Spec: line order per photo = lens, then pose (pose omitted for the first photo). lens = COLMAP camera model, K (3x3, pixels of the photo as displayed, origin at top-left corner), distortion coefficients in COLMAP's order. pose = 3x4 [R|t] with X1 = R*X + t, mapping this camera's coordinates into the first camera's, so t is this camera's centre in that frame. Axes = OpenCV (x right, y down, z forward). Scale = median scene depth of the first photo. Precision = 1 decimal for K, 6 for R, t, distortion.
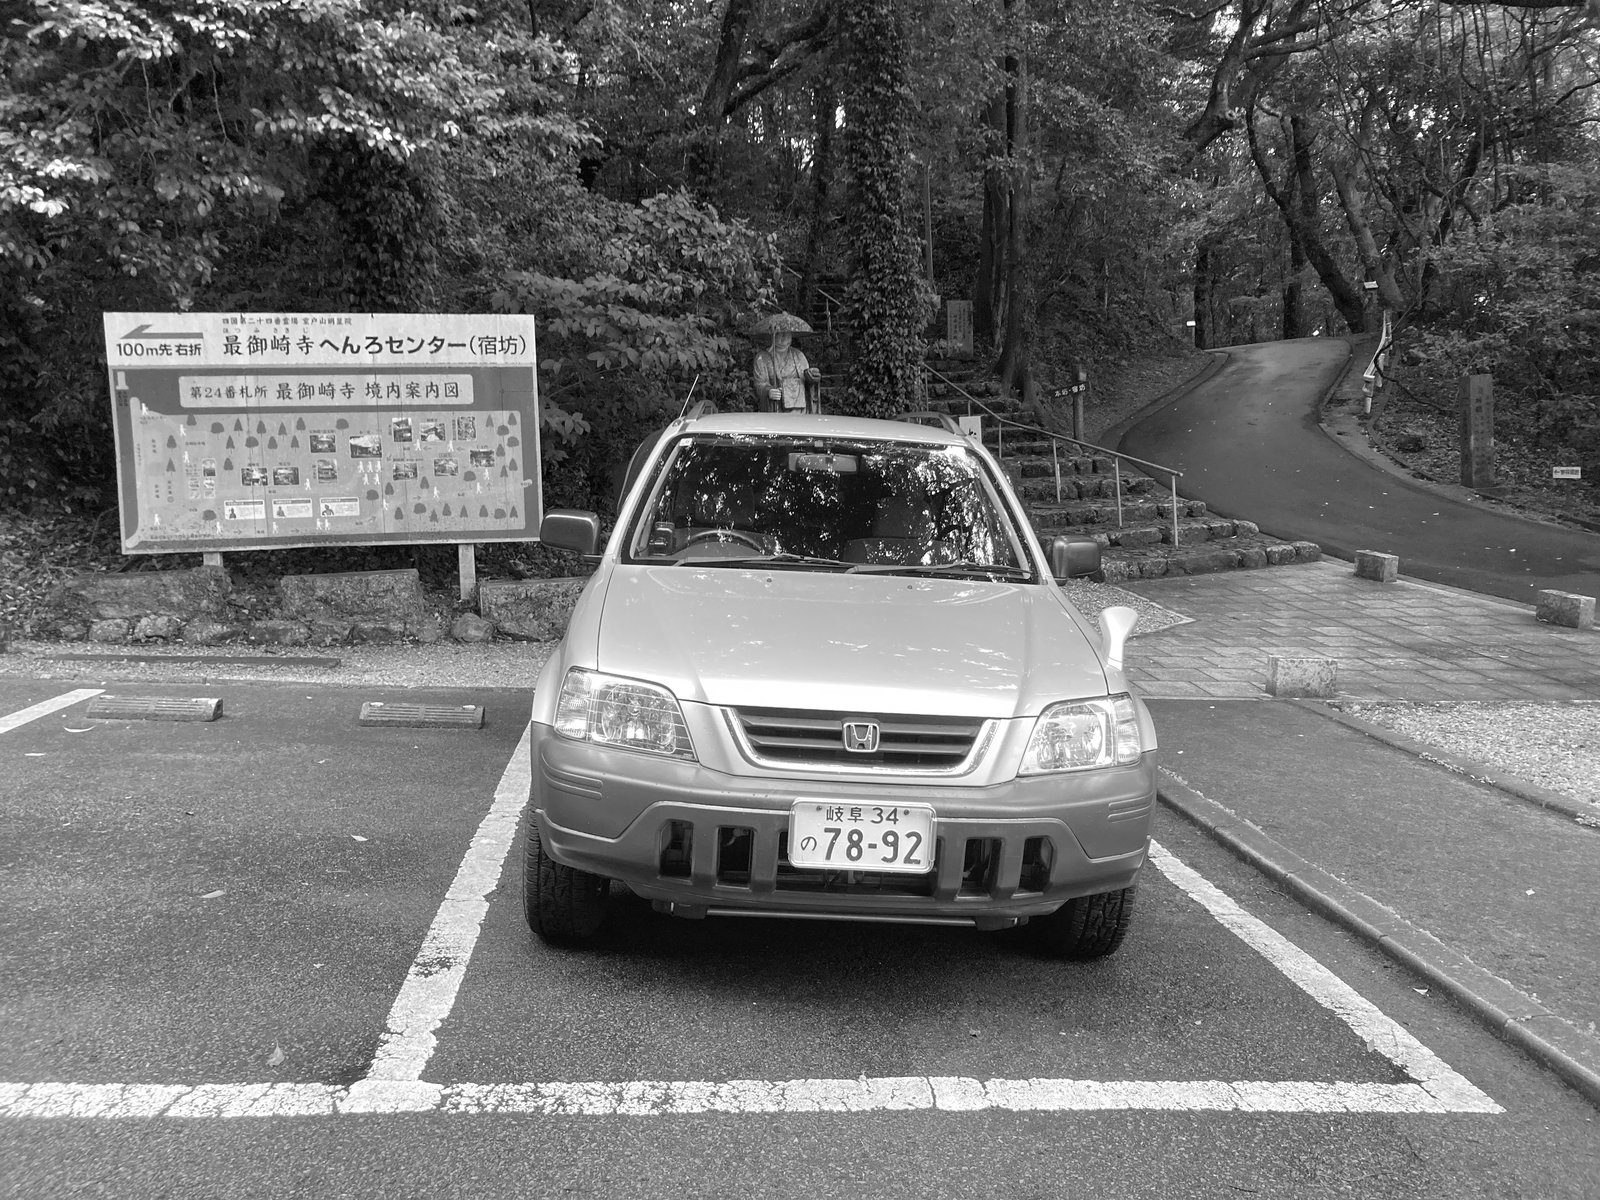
lens RADIAL K [[1315.4, 0, 810.5], [0, 1315.4, 592.8], [0, 0, 1]] dist [0.031882, -0.042210]
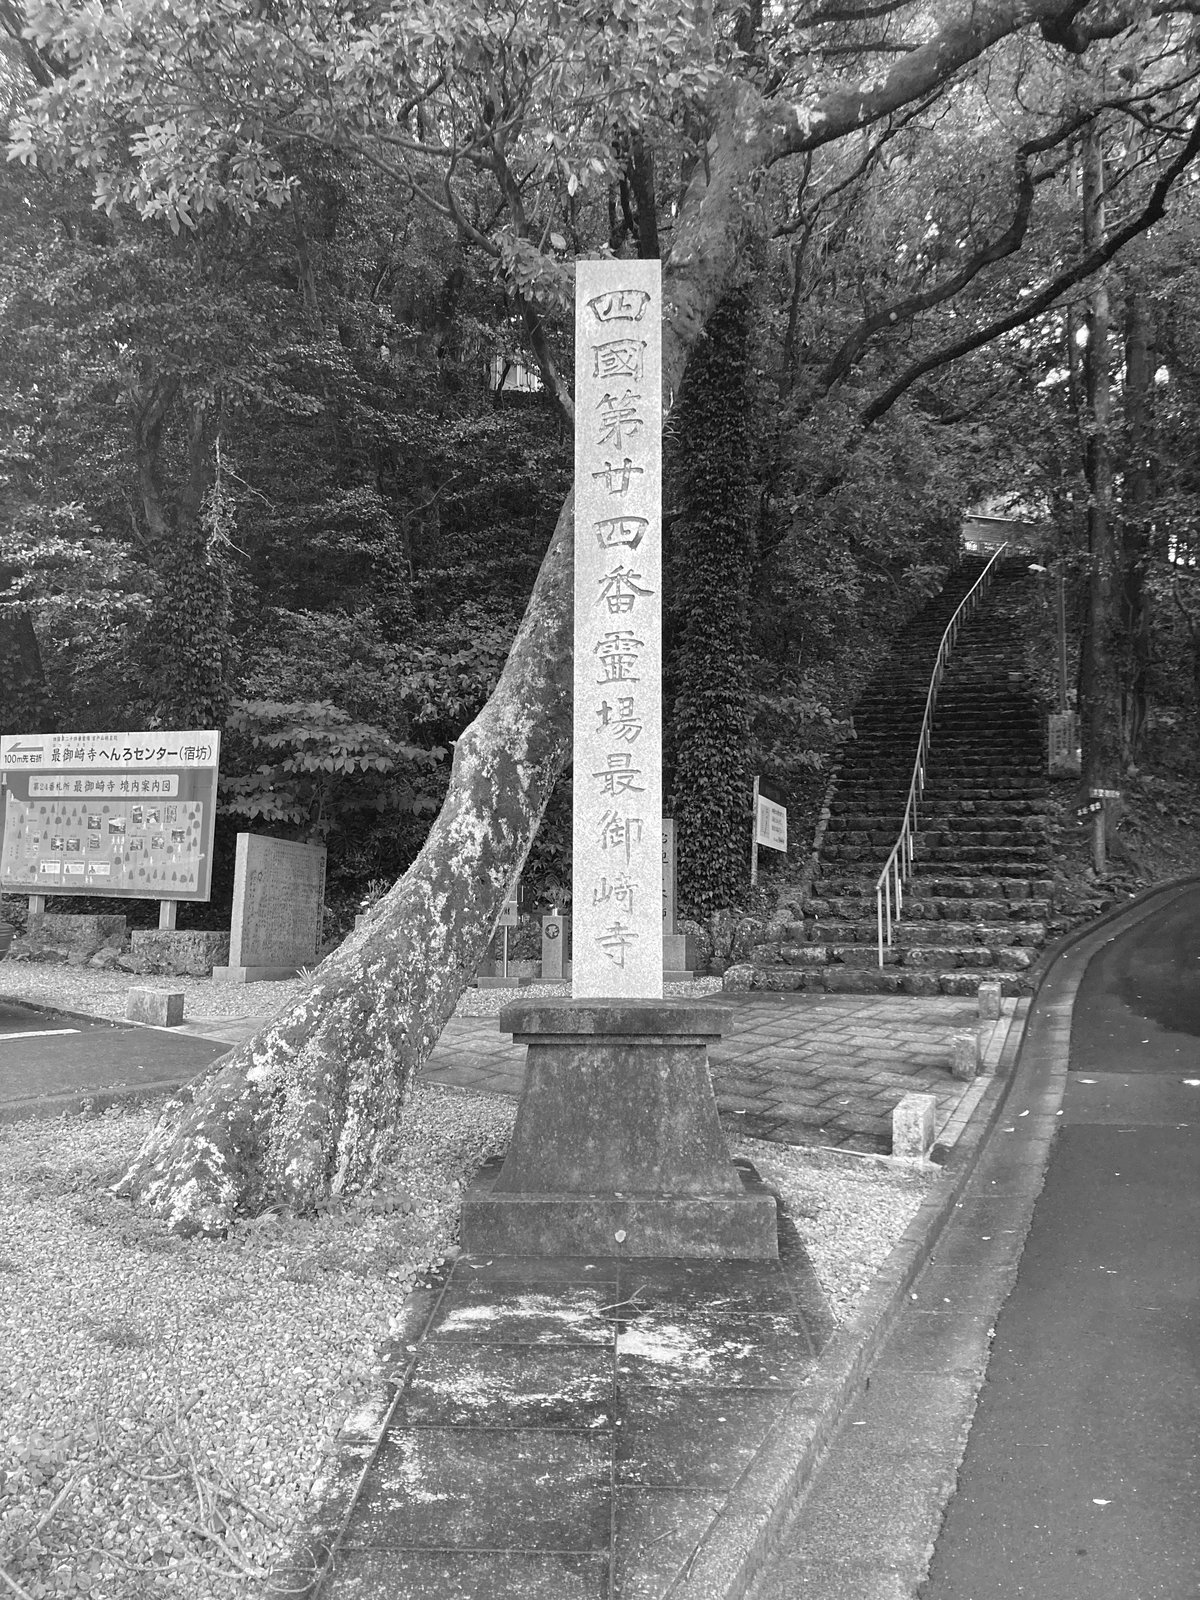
lens RADIAL K [[1315.4, 0, 597.4], [0, 1315.4, 780.6], [0, 0, 1]] dist [0.031882, -0.042210]
pose [[0.796463, -0.003630, -0.604677, 0.916871], [-0.111236, 0.982037, -0.152412, -0.001709], [0.594369, 0.188652, 0.781752, 0.206595]]
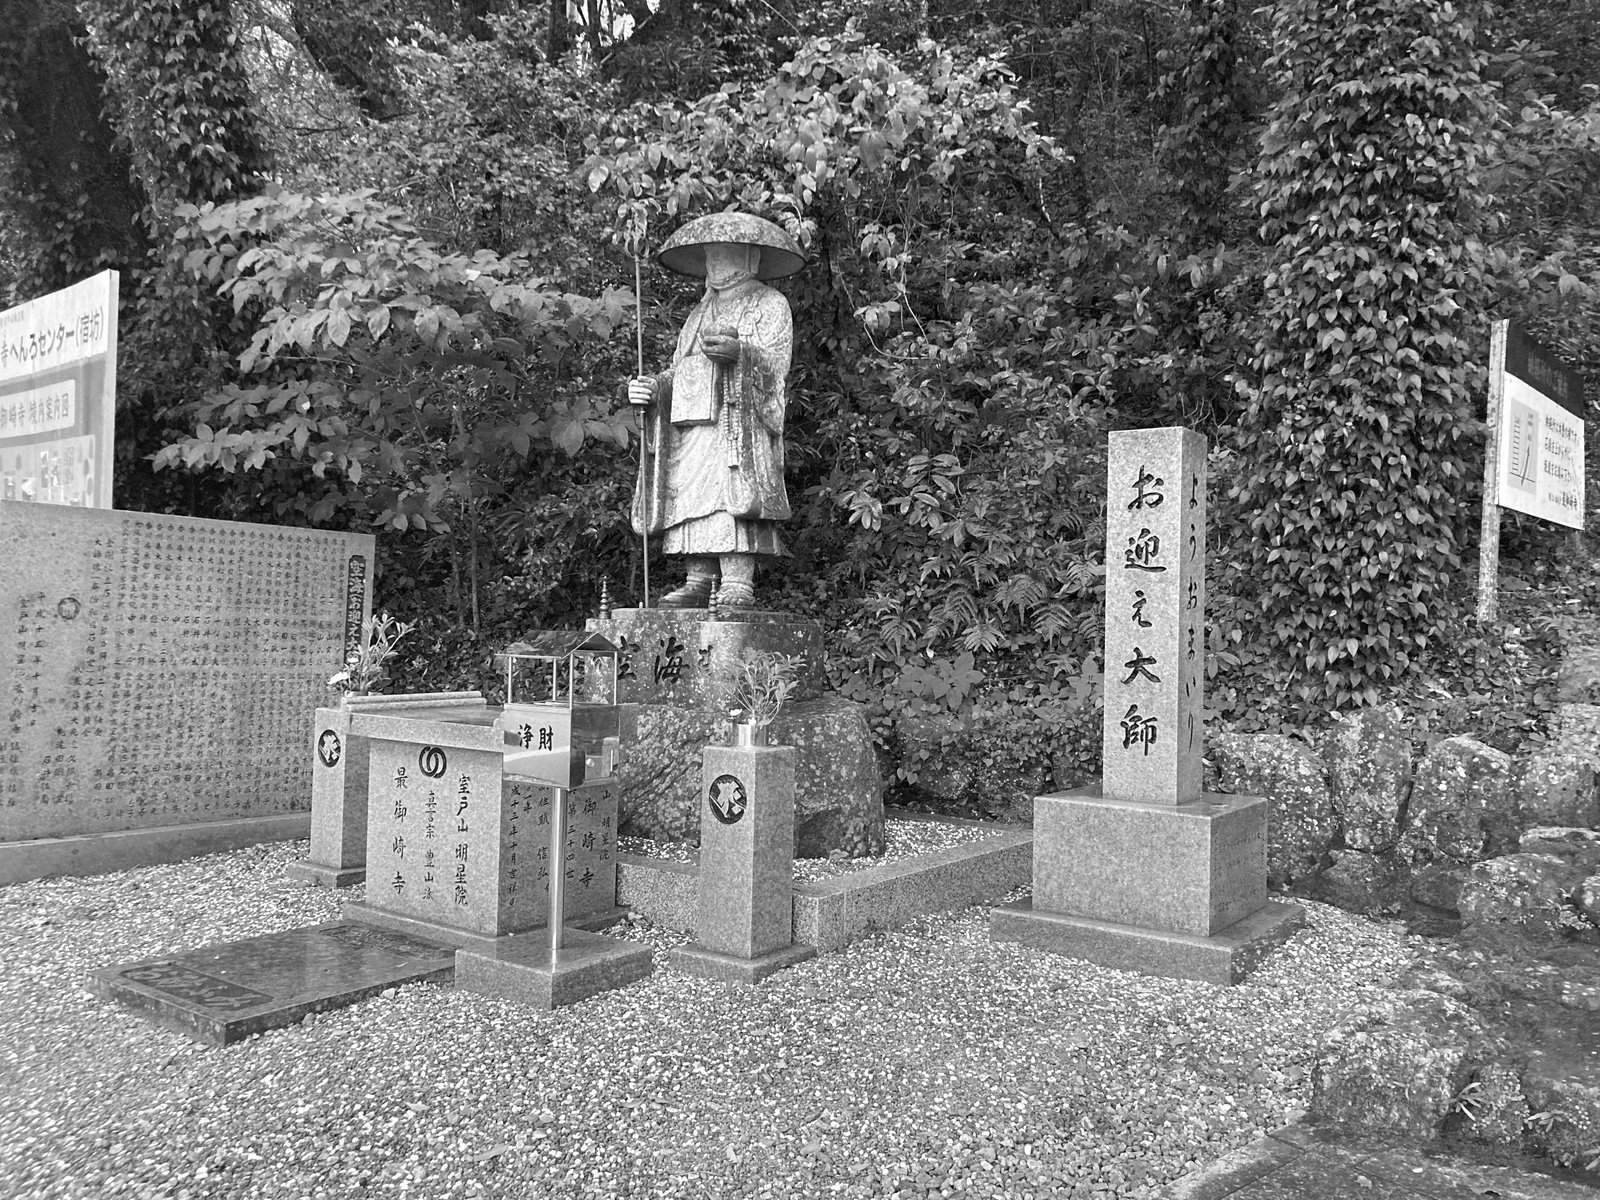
lens RADIAL K [[1315.4, 0, 777.1], [0, 1315.4, 592.3], [0, 0, 1]] dist [0.031882, -0.042210]
pose [[0.512653, 0.055260, -0.856816, 0.459266], [-0.128270, 0.991657, -0.012791, -0.103062], [0.848960, 0.116461, 0.515464, 0.992907]]
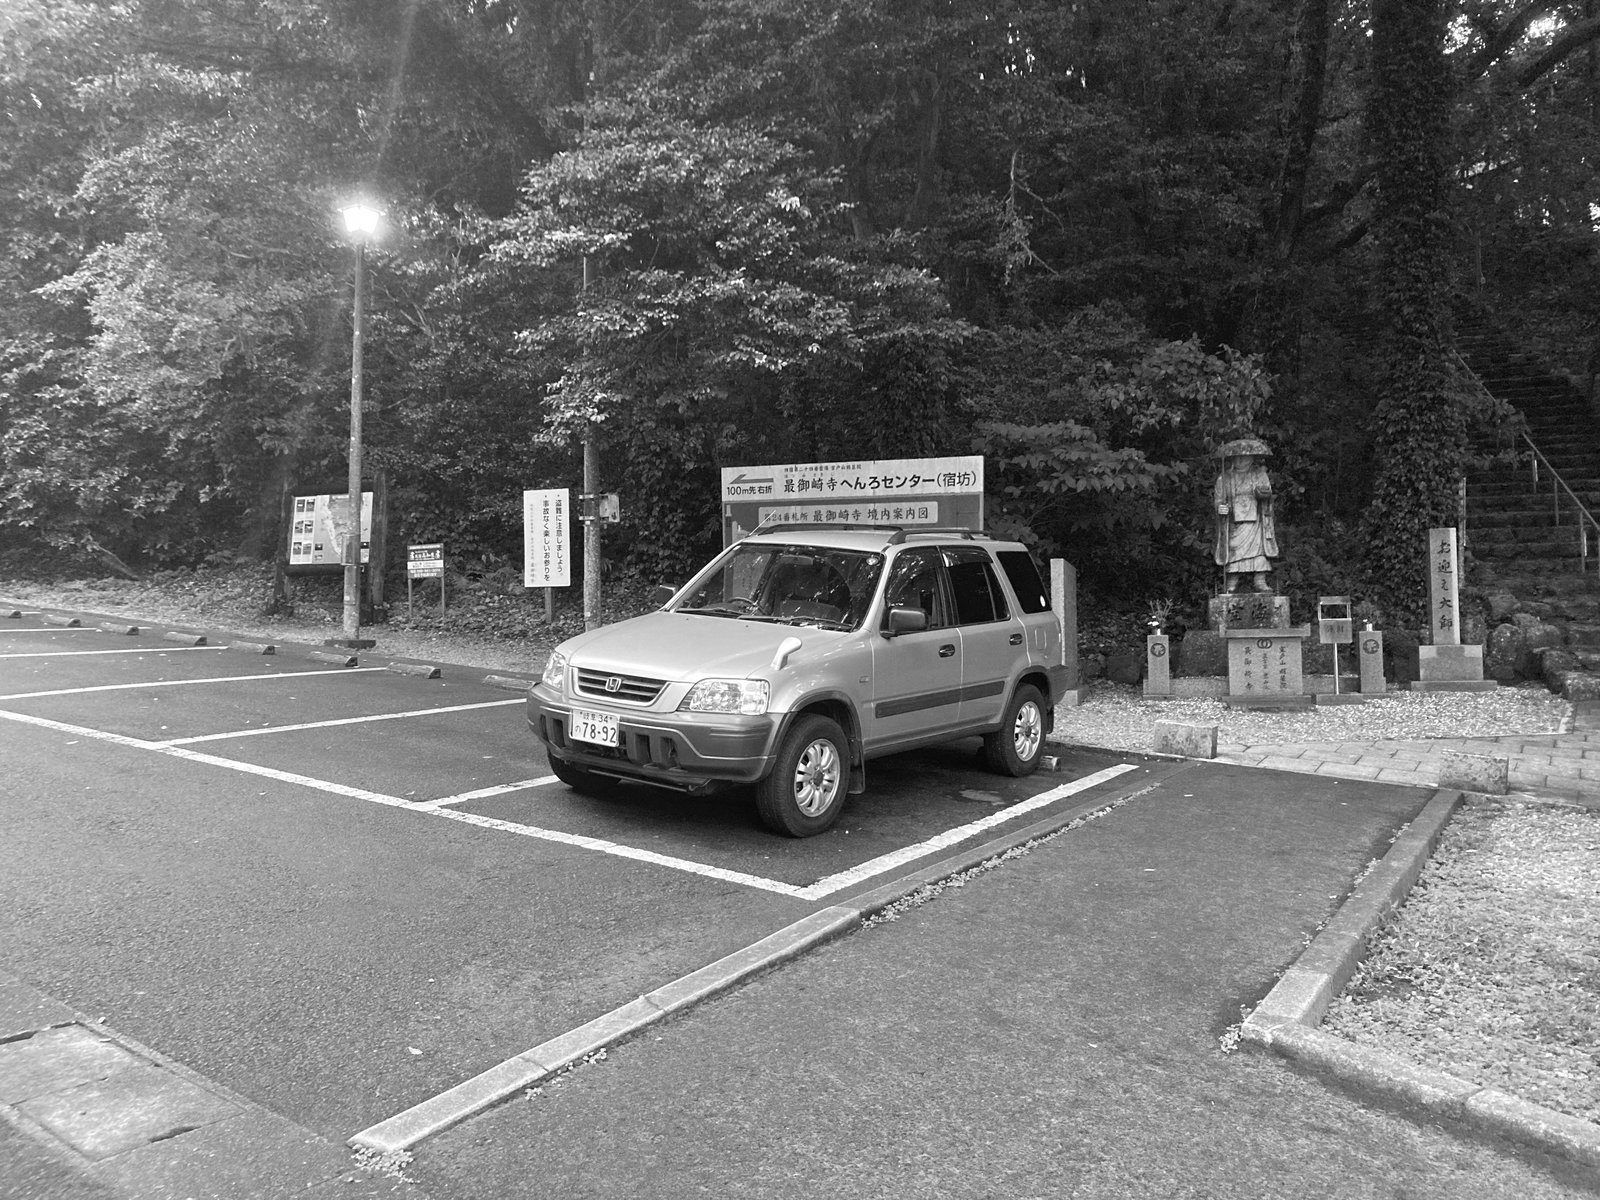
lens RADIAL K [[1315.4, 0, 776.6], [0, 1315.4, 602.6], [0, 0, 1]] dist [0.031882, -0.042210]
pose [[0.777498, 0.027698, -0.628275, 0.474824], [-0.077948, 0.995570, -0.052571, 0.022041], [0.624036, 0.089846, 0.776213, -0.143153]]
